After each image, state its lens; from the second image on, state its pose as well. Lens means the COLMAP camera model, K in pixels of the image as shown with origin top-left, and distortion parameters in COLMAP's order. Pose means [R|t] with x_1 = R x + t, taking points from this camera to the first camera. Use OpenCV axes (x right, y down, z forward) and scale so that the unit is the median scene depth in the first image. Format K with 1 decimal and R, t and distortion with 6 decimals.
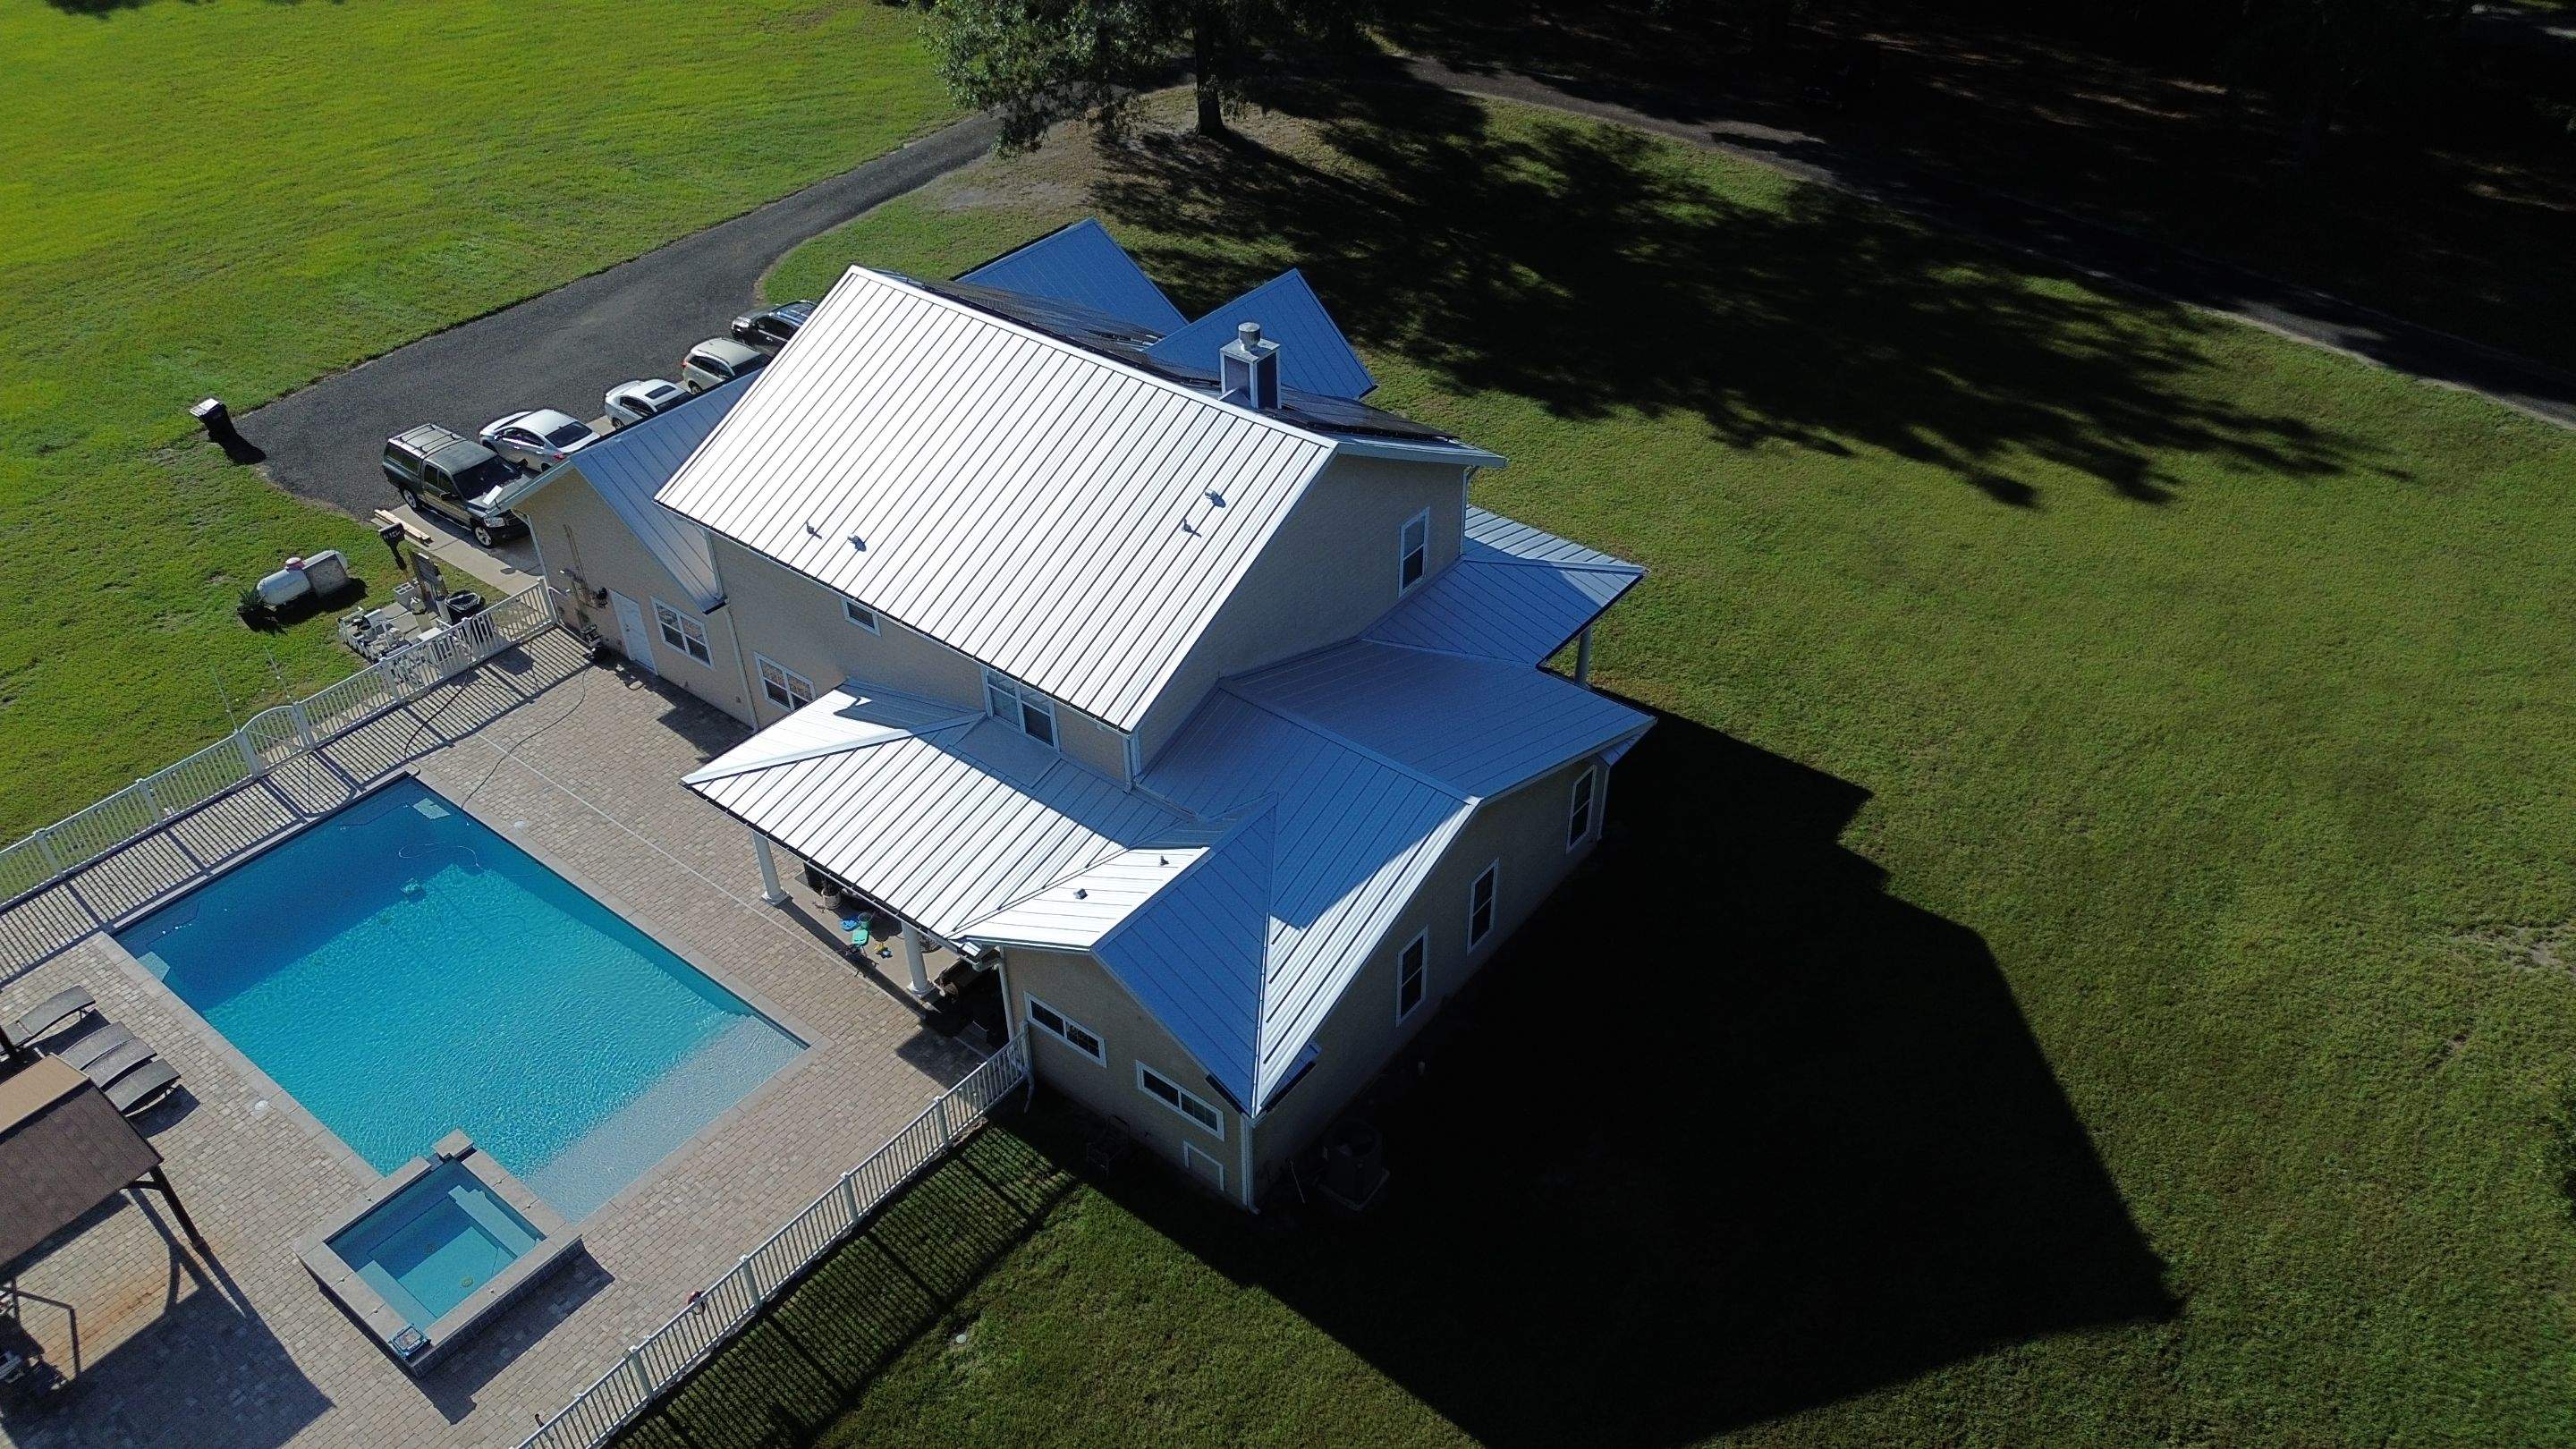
lens RADIAL K [[1838.9, 0, 1296.3], [0, 1838.9, 684.1], [0, 0, 1]] dist [0.050478, -0.031237]
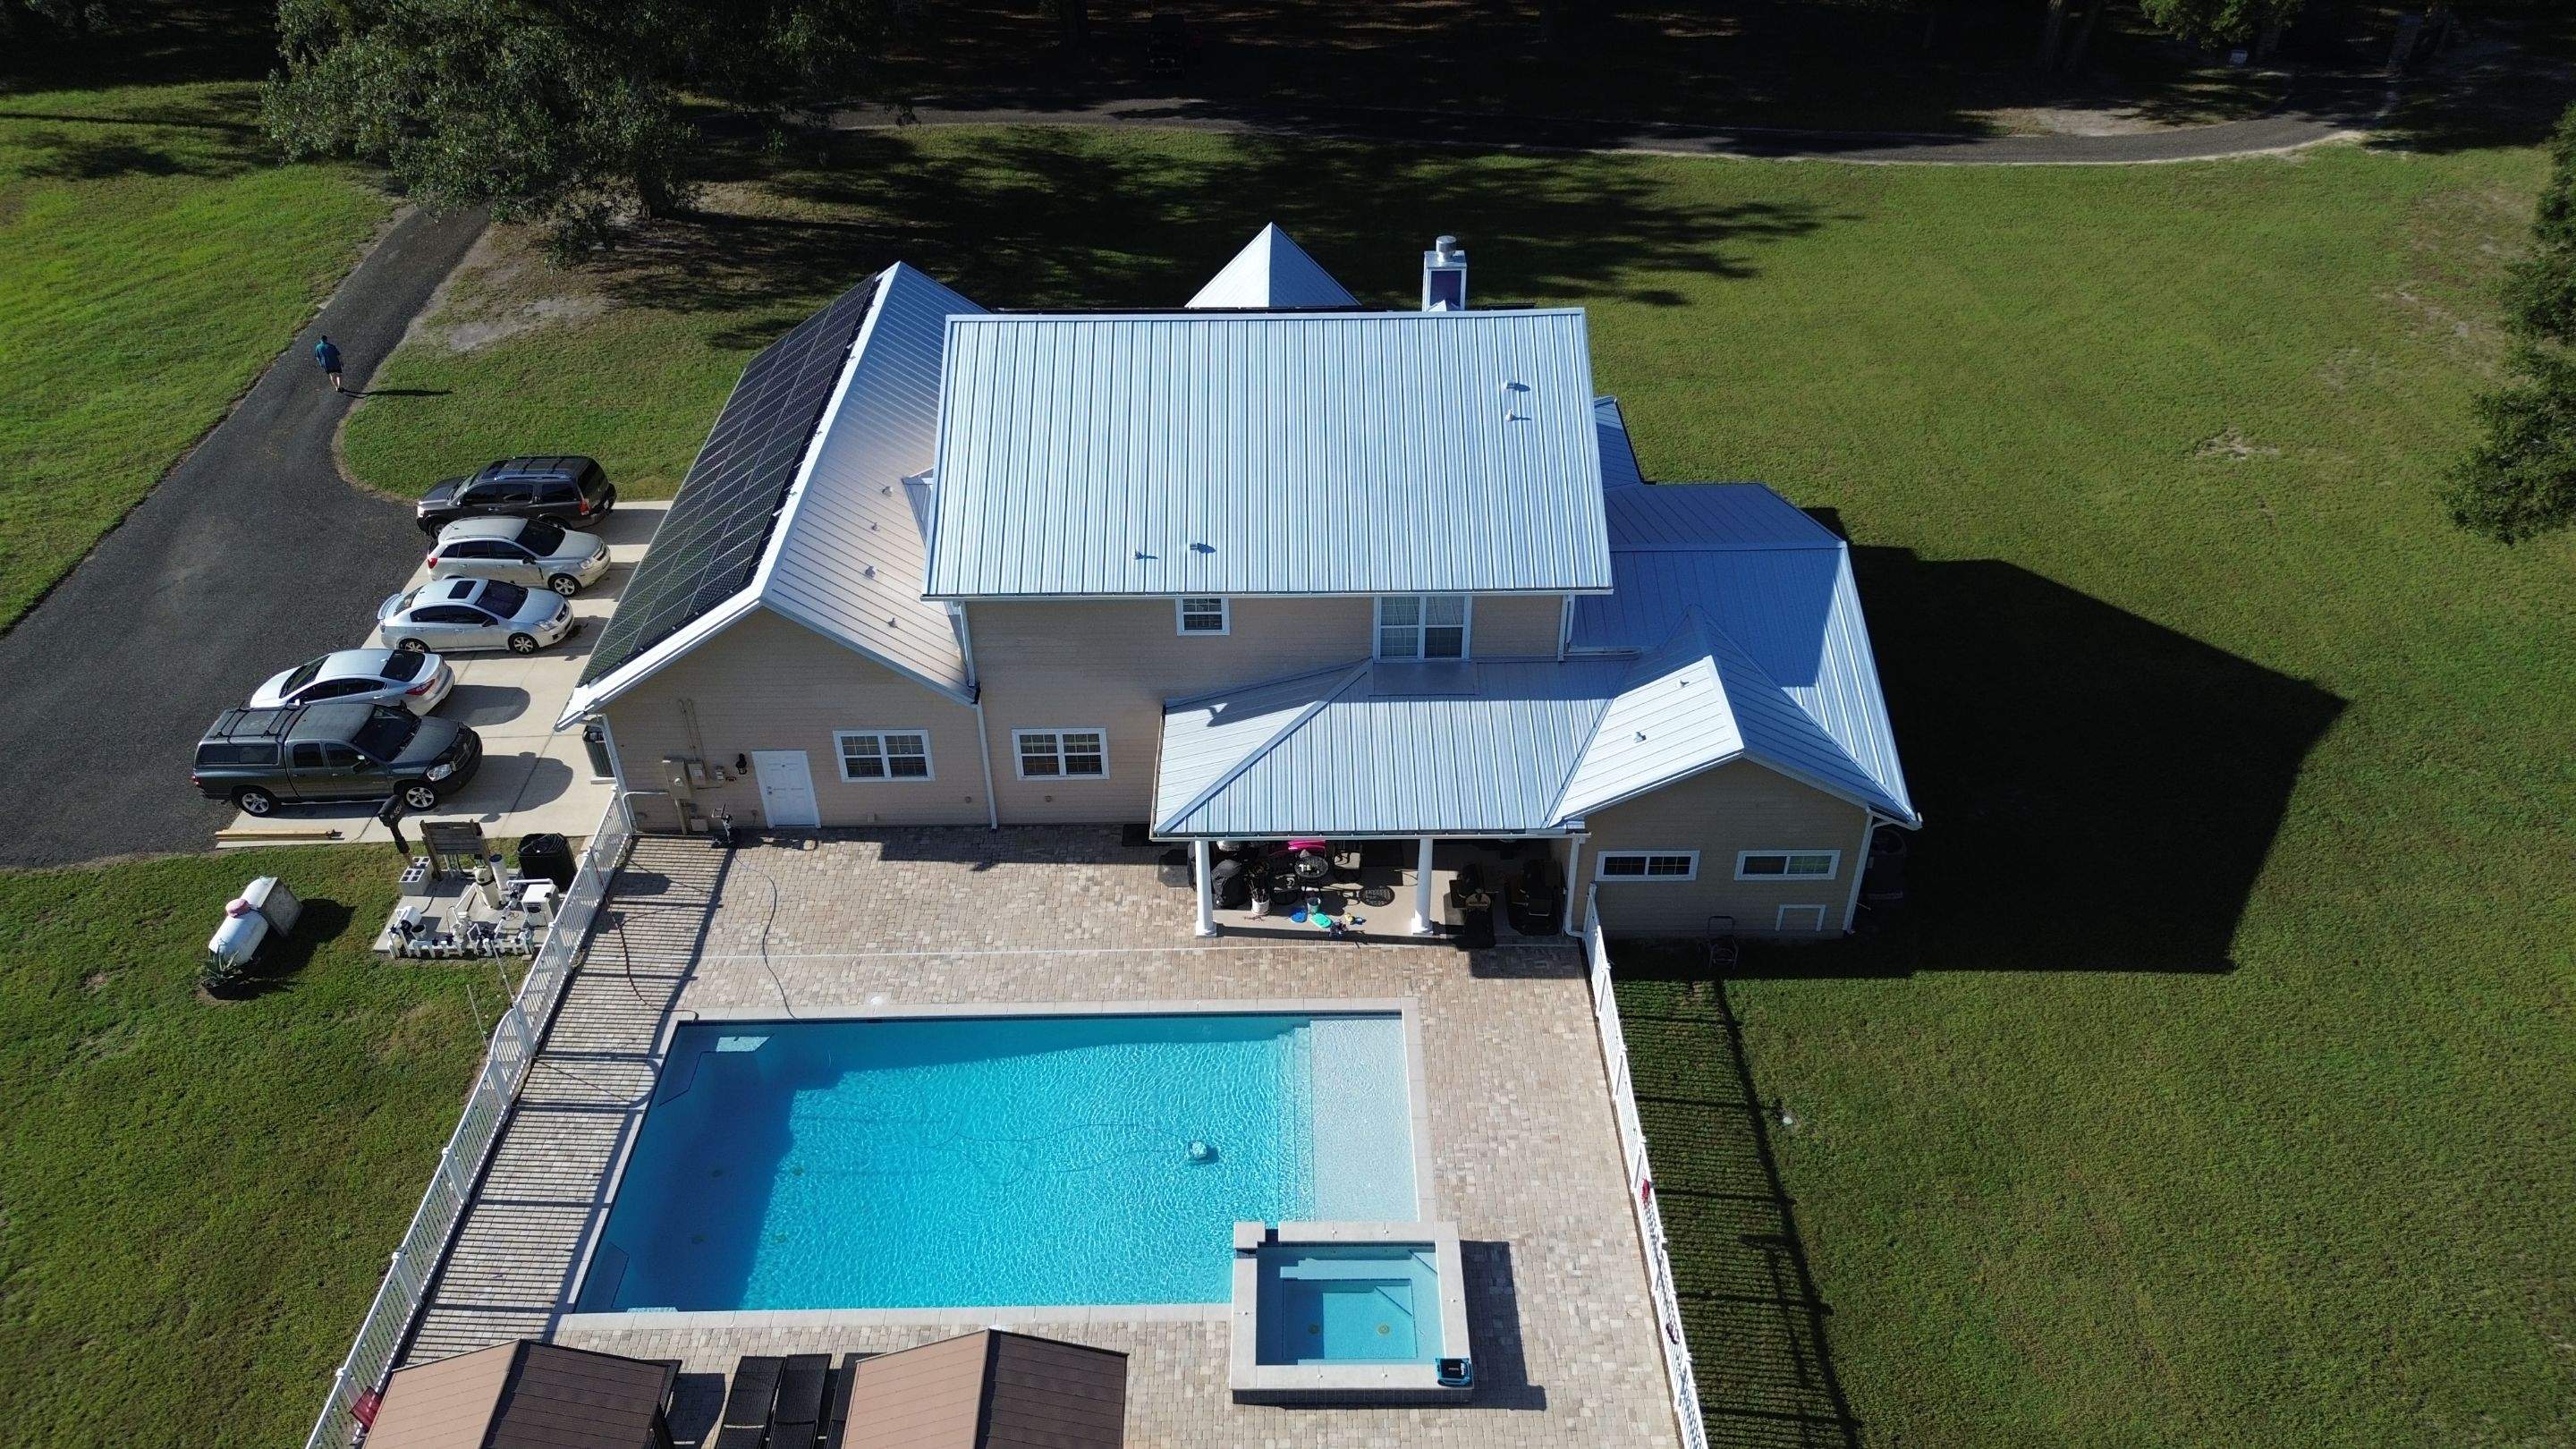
lens RADIAL K [[1838.9, 0, 1296.3], [0, 1838.9, 684.1], [0, 0, 1]] dist [0.050478, -0.031237]
pose [[0.786873, -0.350498, 0.507919, -0.580005], [0.365797, 0.927785, 0.073537, -0.049350], [-0.497014, 0.127931, 0.858260, 0.111954]]
